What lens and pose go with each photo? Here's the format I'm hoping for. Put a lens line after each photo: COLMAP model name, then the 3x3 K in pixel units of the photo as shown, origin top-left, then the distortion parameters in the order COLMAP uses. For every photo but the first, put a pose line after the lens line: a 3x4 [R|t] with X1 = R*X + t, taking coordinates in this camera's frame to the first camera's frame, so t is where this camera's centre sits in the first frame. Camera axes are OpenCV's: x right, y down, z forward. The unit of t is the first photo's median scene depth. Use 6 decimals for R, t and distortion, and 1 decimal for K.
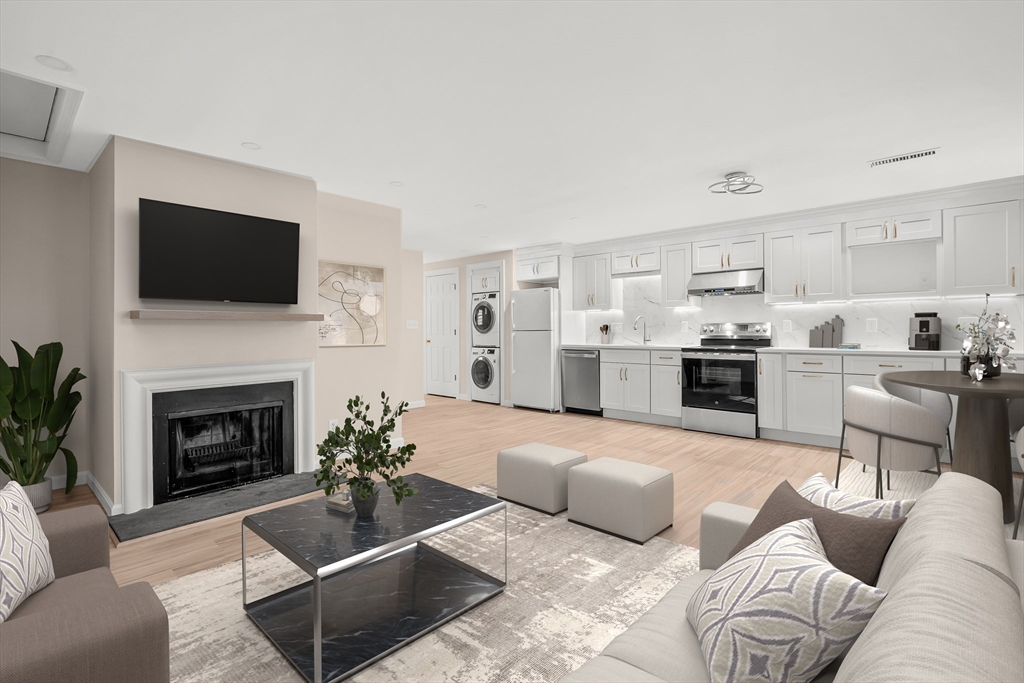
lens RADIAL K [[480.4, 0, 511.6], [0, 480.4, 331.9], [0, 0, 1]] dist [0.000272, 0.000155]
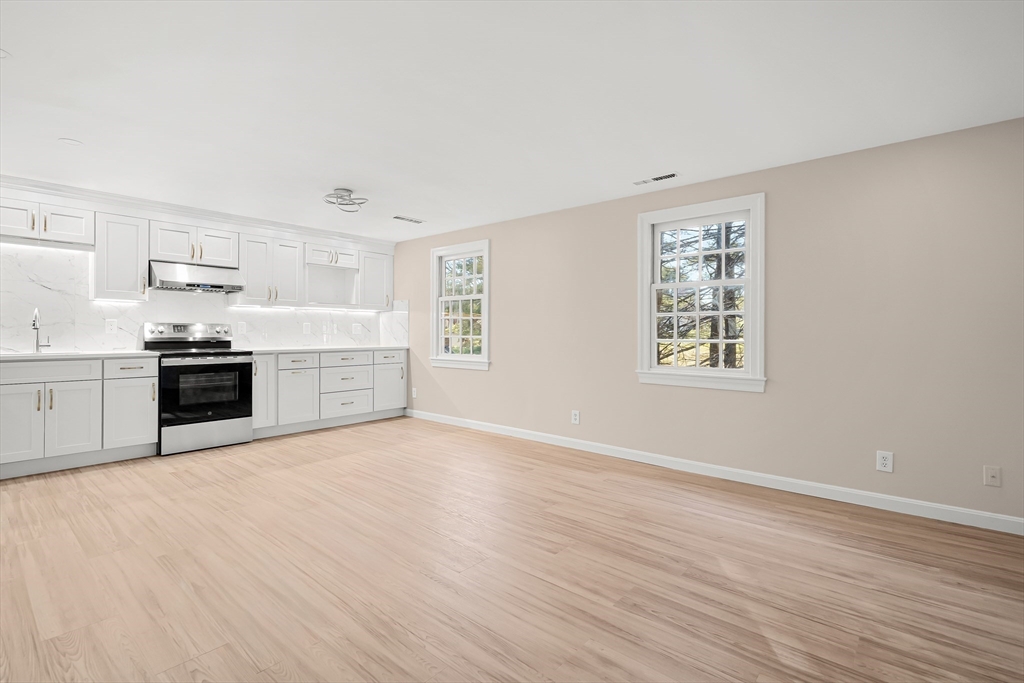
lens RADIAL K [[480.4, 0, 511.6], [0, 480.4, 331.9], [0, 0, 1]] dist [0.000272, 0.000155]
pose [[-0.033422, 0.006793, 0.999418, -0.390607], [-0.001270, 0.999976, -0.006839, 0.002442], [-0.999441, -0.001497, -0.033413, 0.387968]]
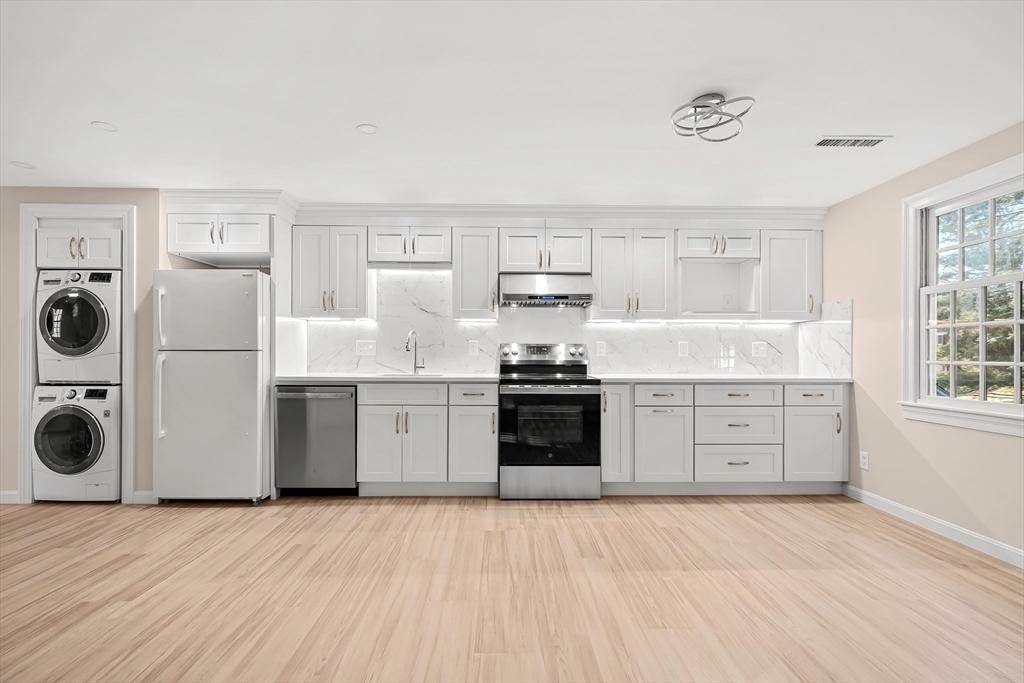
lens RADIAL K [[475.8, 0, 507.5], [0, 475.8, 354.4], [0, 0, 1]] dist [-0.000933, -0.000169]
pose [[0.724505, 0.007508, 0.689229, -0.084112], [-0.006307, 0.999971, -0.004263, 0.001679], [-0.689241, -0.001259, 0.724531, 0.438791]]
